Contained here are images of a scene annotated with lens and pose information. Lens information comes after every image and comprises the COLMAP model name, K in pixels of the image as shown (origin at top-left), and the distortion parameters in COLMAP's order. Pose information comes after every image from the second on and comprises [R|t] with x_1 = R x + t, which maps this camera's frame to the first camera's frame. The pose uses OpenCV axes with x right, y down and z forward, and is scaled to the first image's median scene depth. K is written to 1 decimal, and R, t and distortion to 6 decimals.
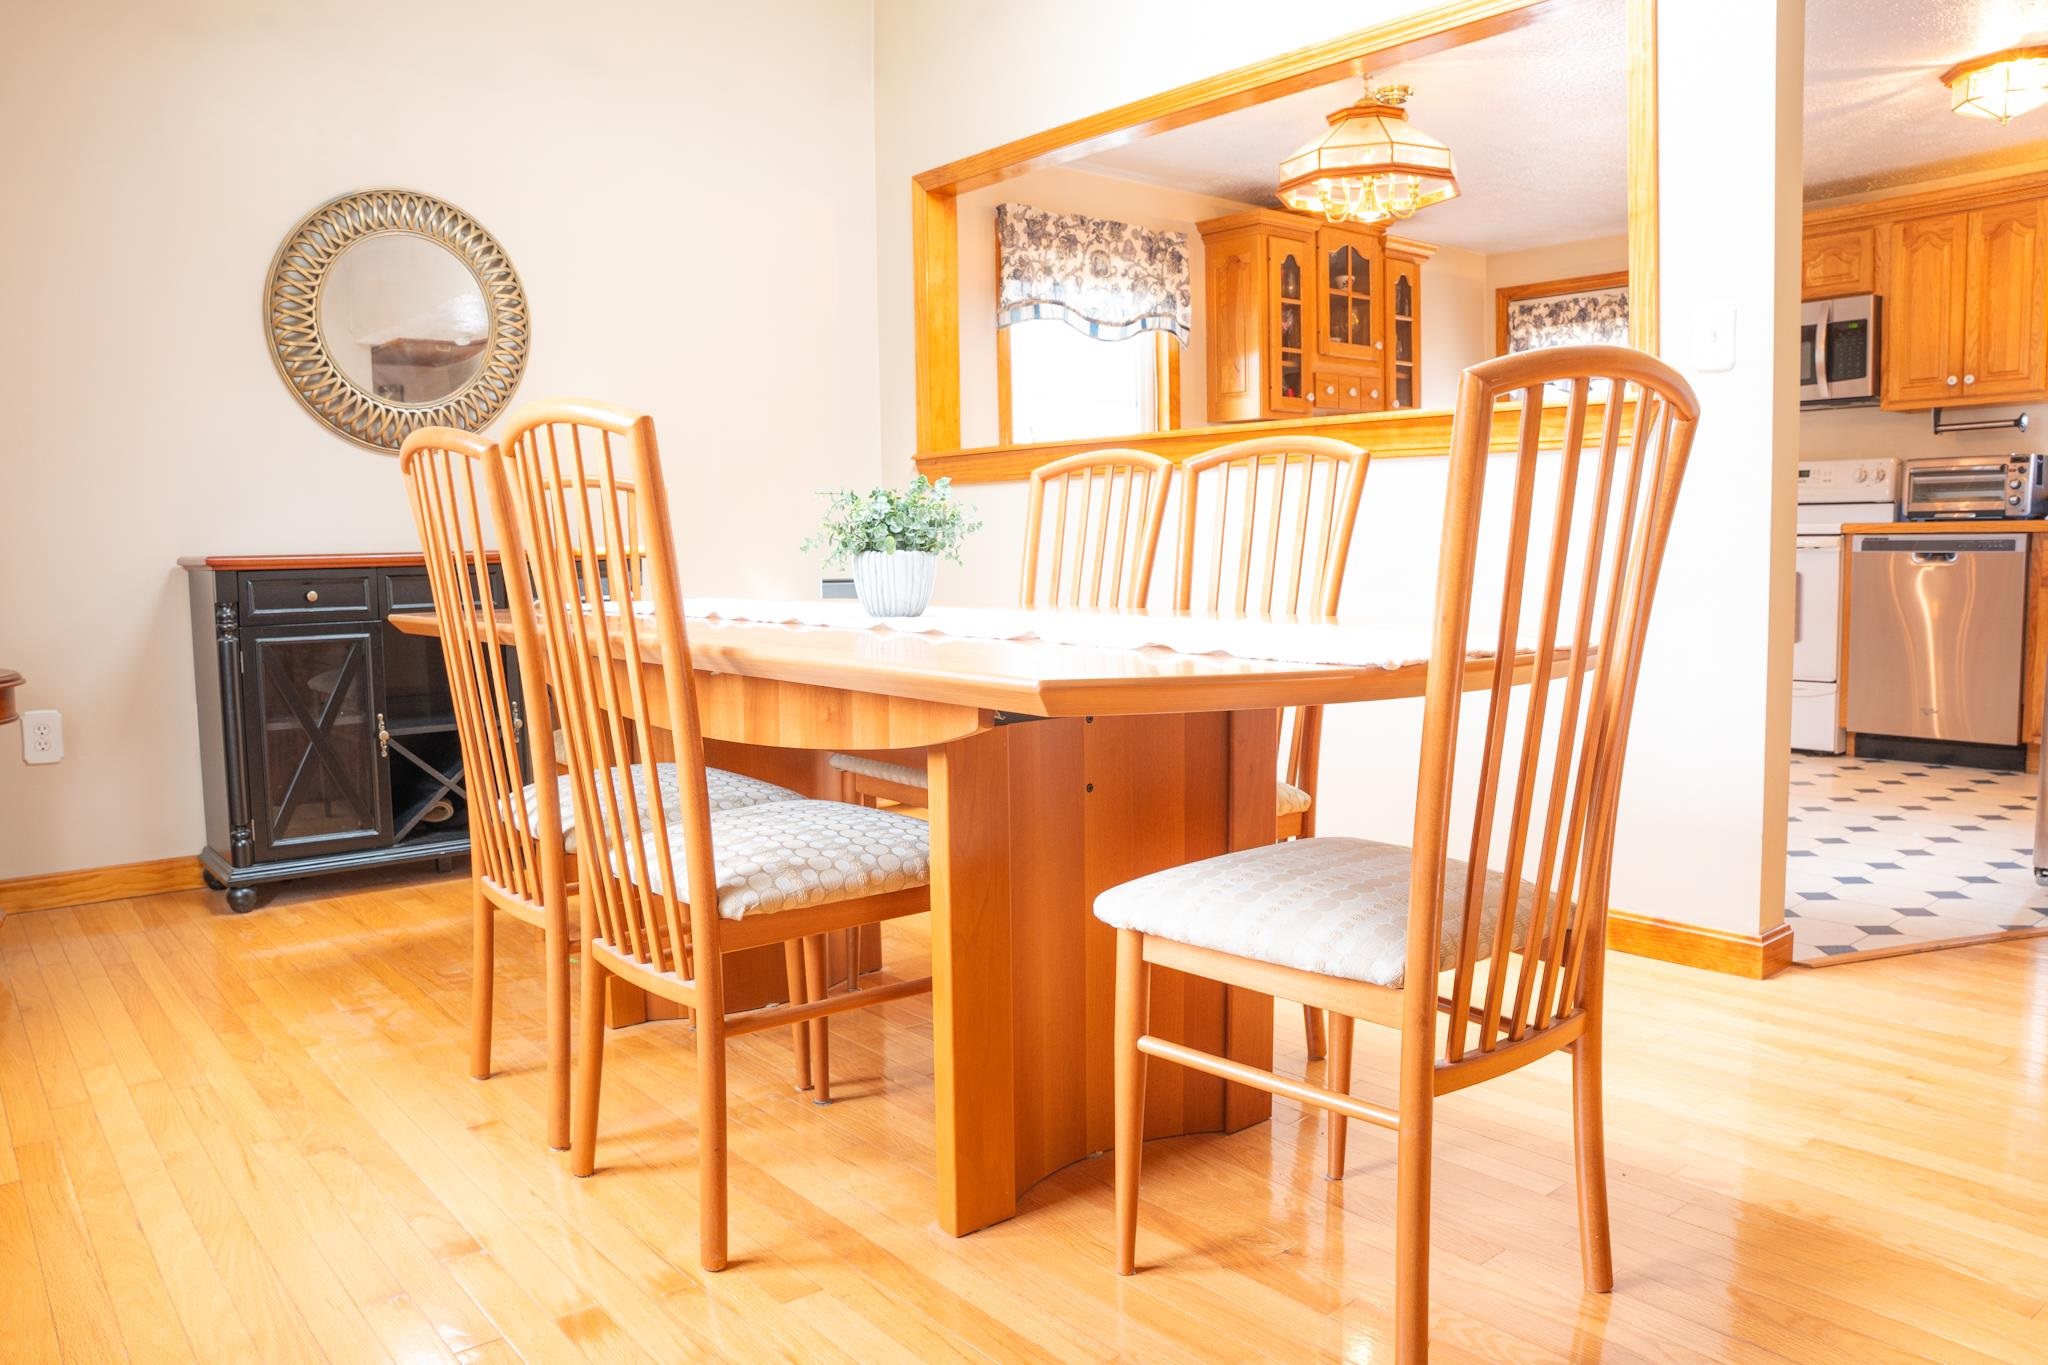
lens RADIAL K [[1444.3, 0, 1027.7], [0, 1444.3, 682.1], [0, 0, 1]] dist [-0.166370, 0.120917]
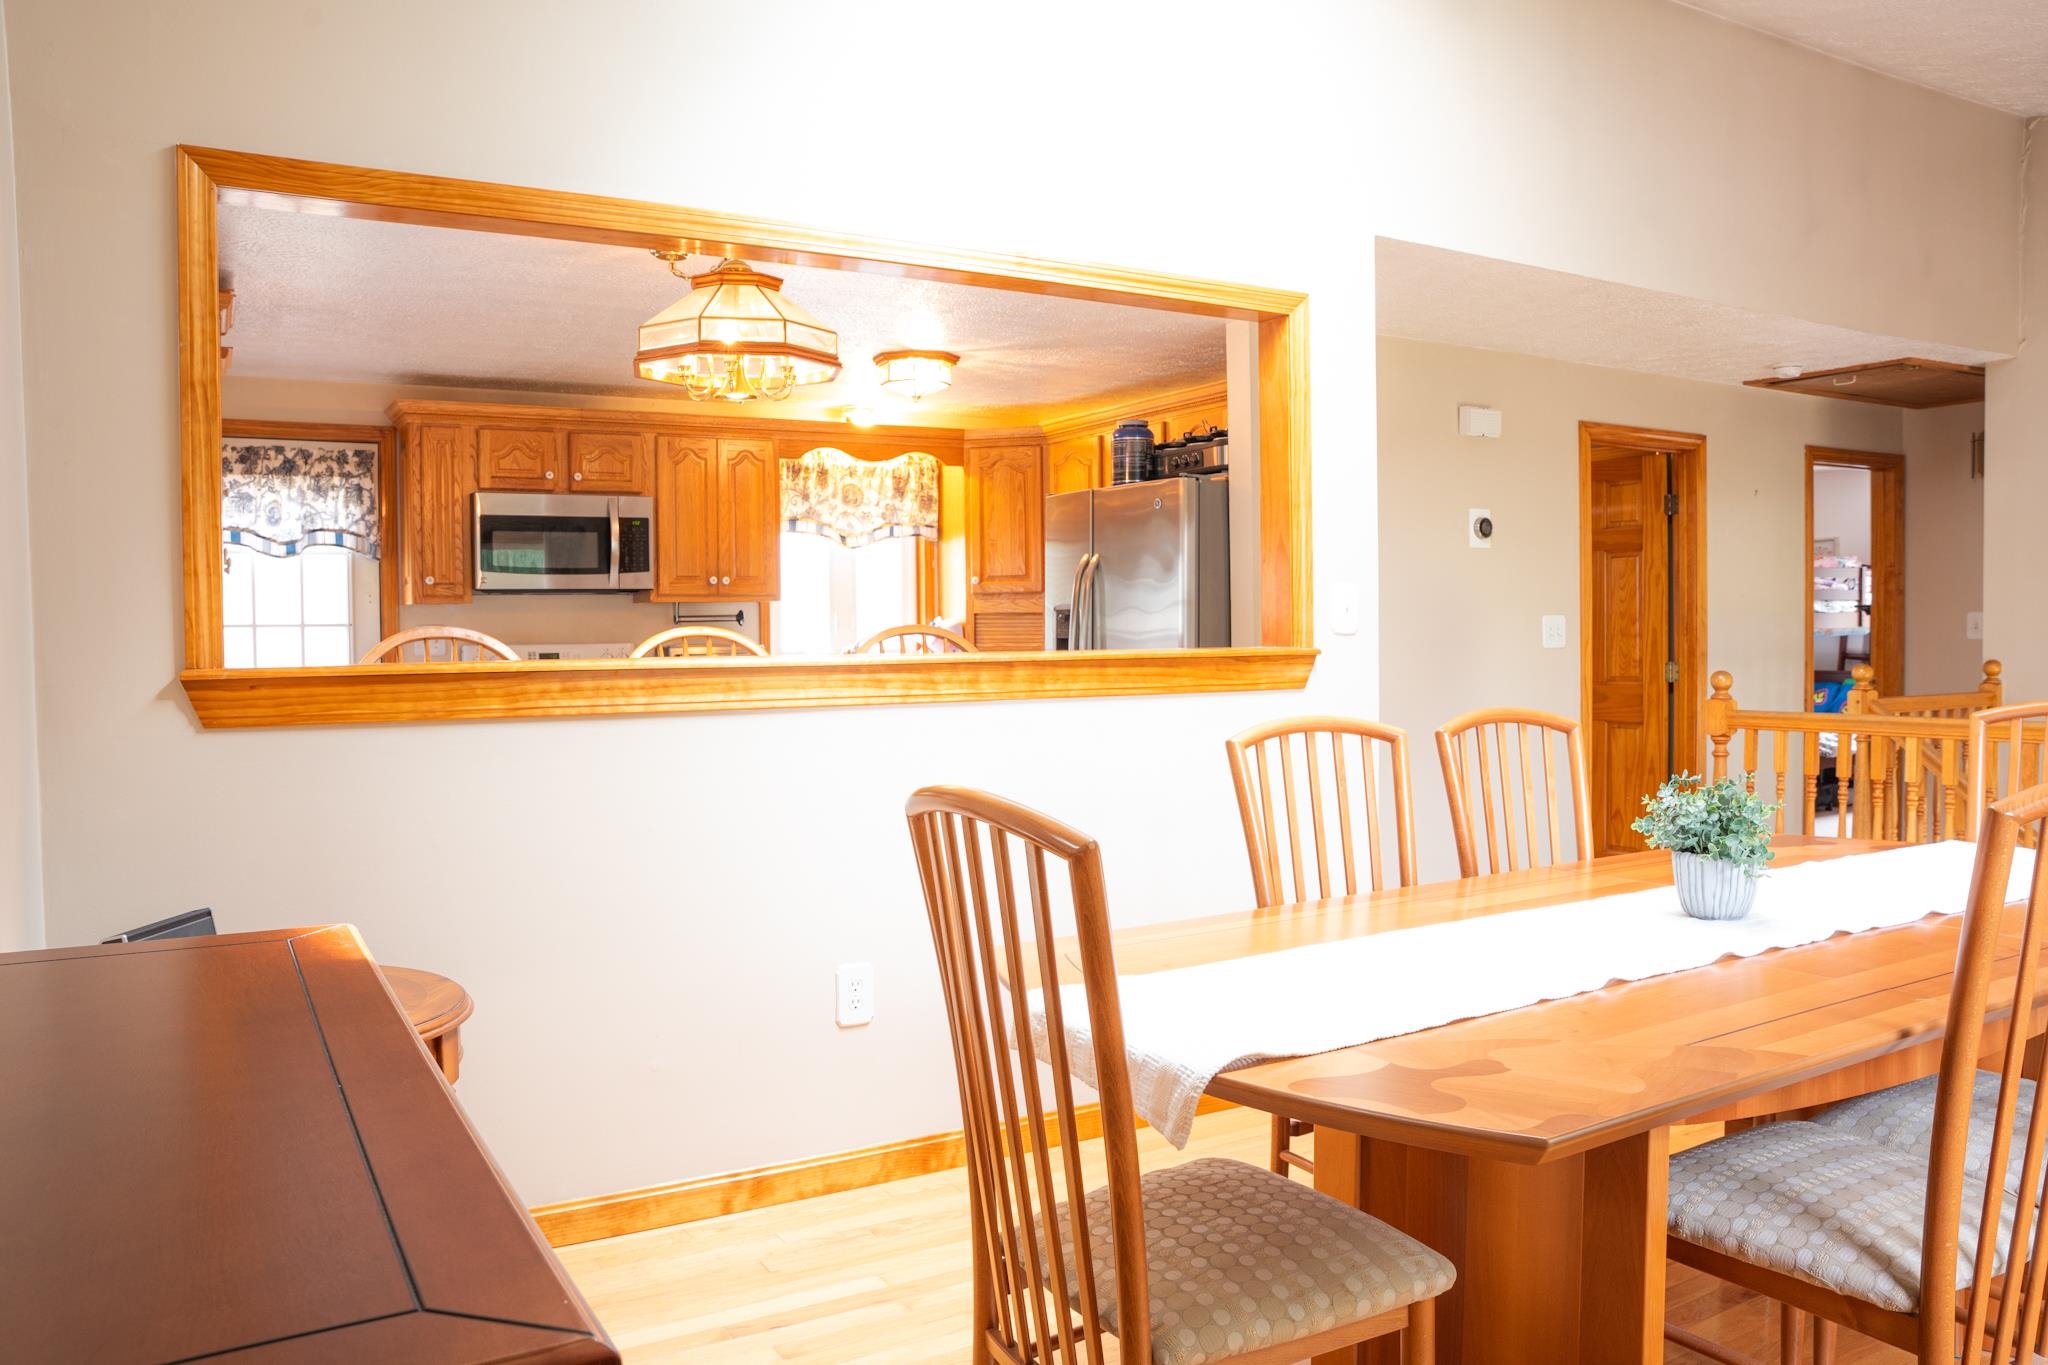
lens RADIAL K [[1451.8, 0, 1019.8], [0, 1451.8, 676.1], [0, 0, 1]] dist [-0.132303, 0.067343]
pose [[0.170826, -0.016052, 0.985170, -0.457553], [0.106041, 0.994359, -0.002186, -0.106073], [-0.979578, 0.104842, 0.171565, 0.526451]]
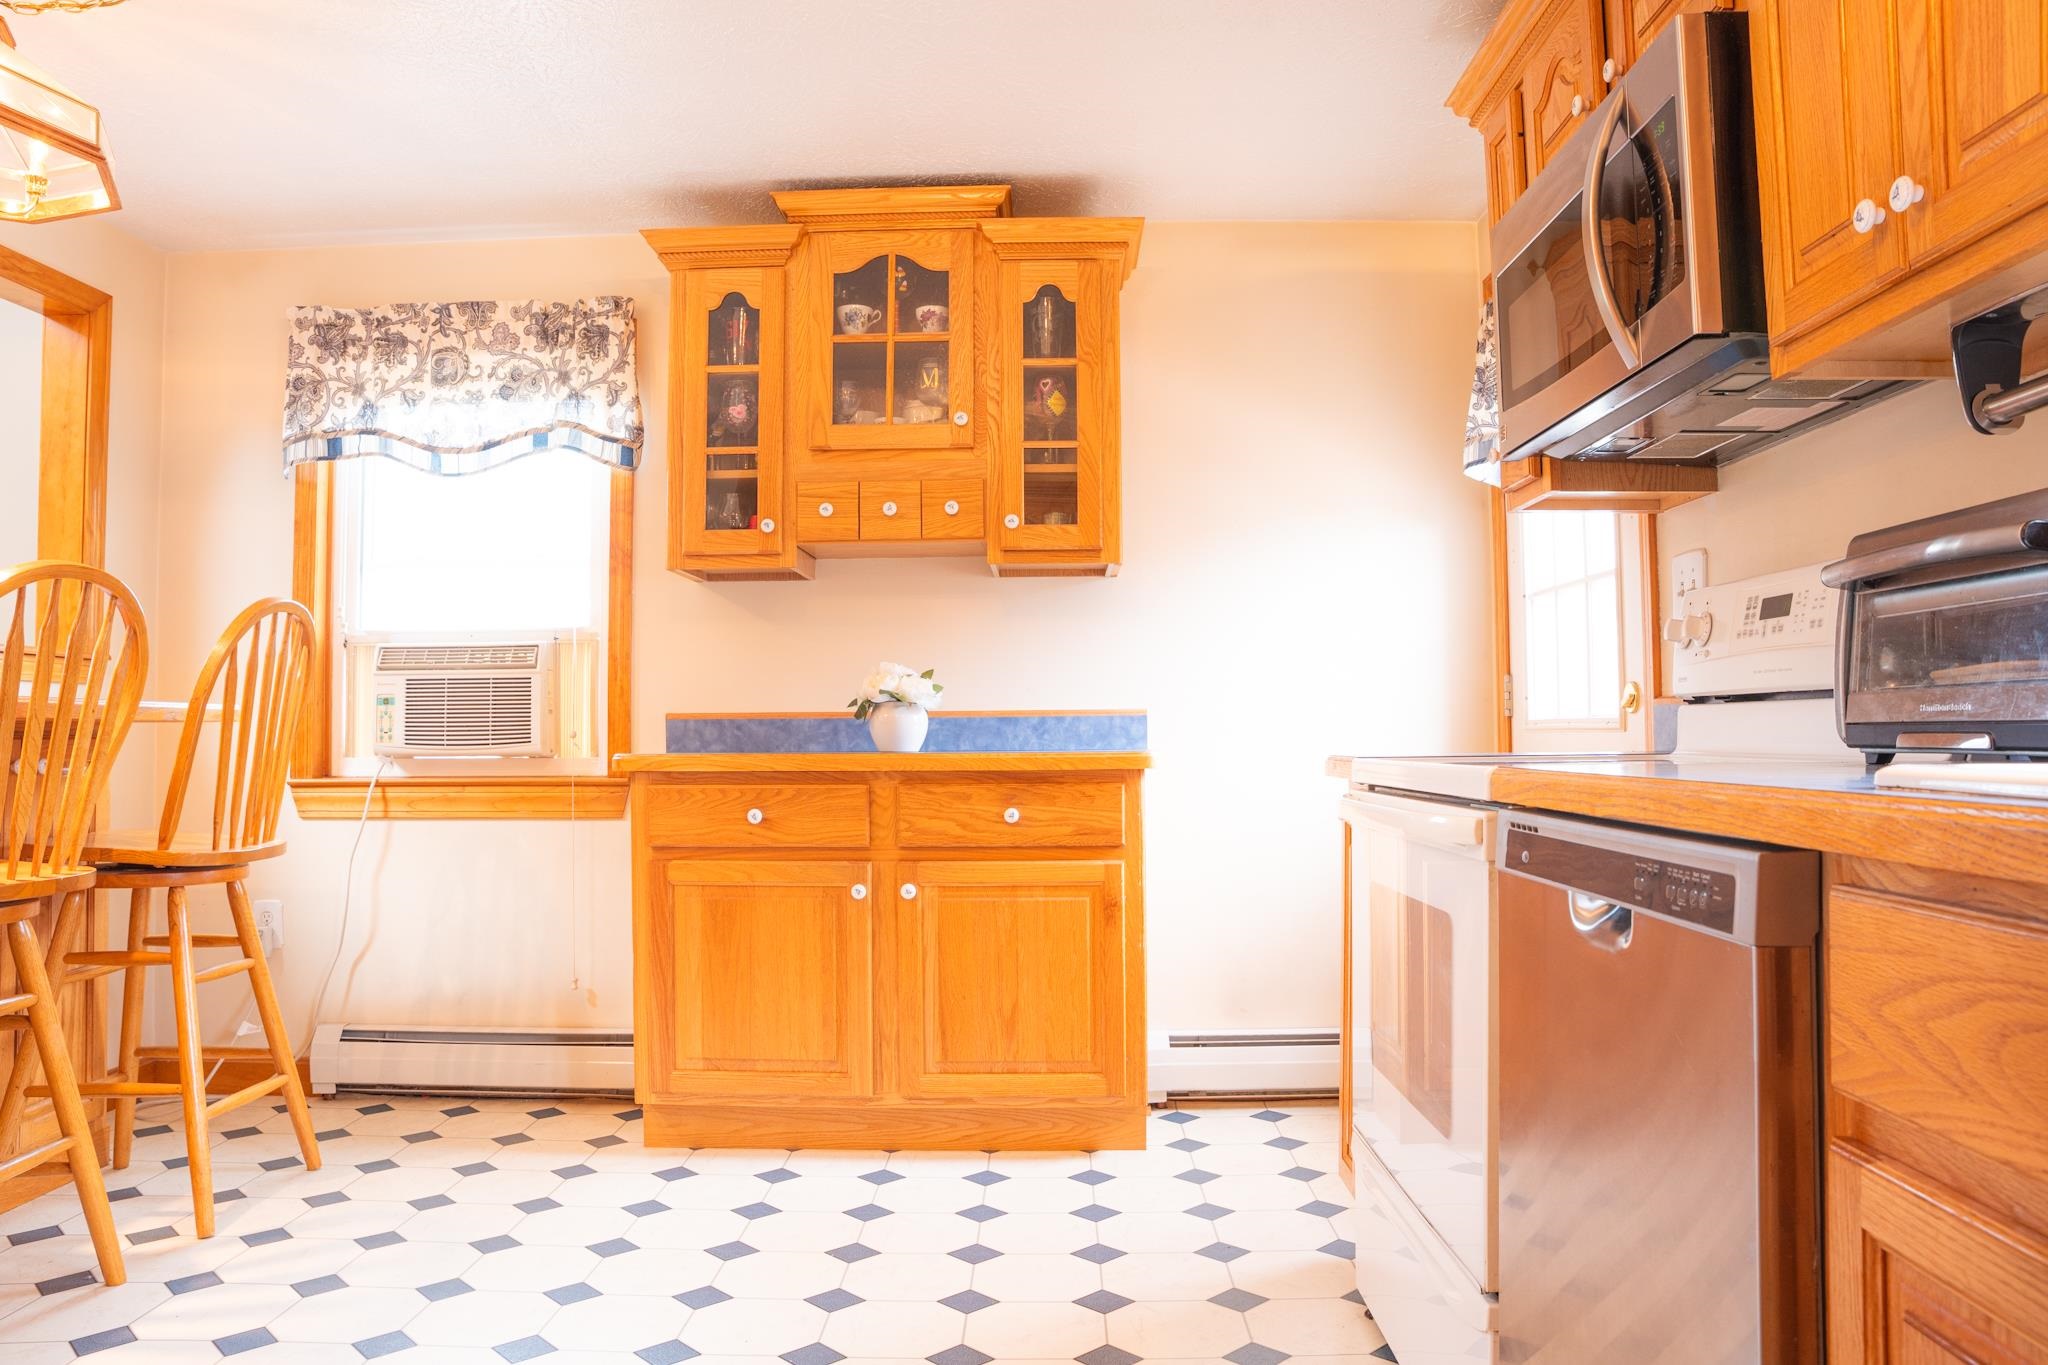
lens RADIAL K [[1444.3, 0, 1015.4], [0, 1444.3, 683.0], [0, 0, 1]] dist [-0.166370, 0.120917]
pose [[0.752091, -0.010686, -0.658973, 0.698797], [-0.074621, 0.992058, -0.101253, -0.092302], [0.654821, 0.125324, 0.745321, 0.688070]]
